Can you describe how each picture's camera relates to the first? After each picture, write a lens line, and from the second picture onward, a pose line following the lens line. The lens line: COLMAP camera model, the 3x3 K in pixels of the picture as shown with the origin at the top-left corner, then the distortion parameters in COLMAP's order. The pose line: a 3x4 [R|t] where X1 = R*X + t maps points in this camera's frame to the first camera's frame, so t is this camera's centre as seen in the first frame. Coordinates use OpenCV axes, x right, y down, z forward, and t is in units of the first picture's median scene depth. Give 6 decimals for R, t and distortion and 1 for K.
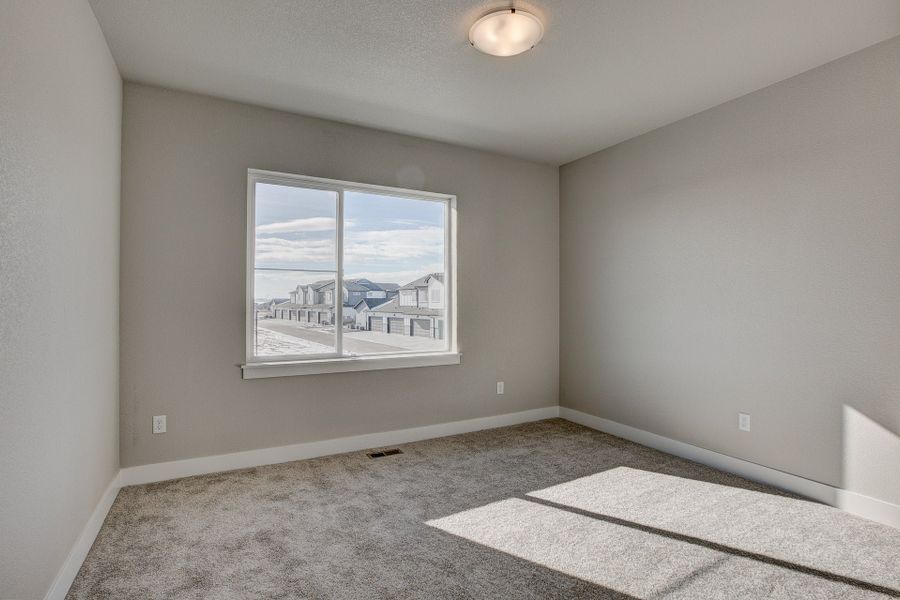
lens RADIAL K [[412.3, 0, 450.0], [0, 412.3, 300.0], [0, 0, 1]] dist [-0.023313, 0.000721]
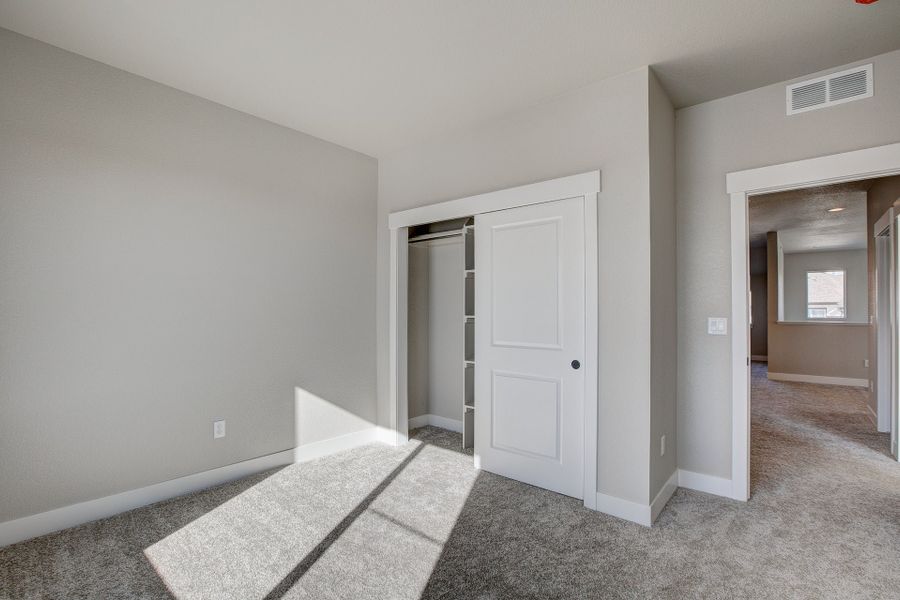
lens RADIAL K [[412.3, 0, 450.0], [0, 412.3, 300.0], [0, 0, 1]] dist [-0.023313, 0.000721]
pose [[-0.337510, 0.021166, 0.941084, -0.499817], [-0.011715, 0.999575, -0.026683, 0.002612], [-0.941249, -0.020030, -0.337119, 0.956681]]
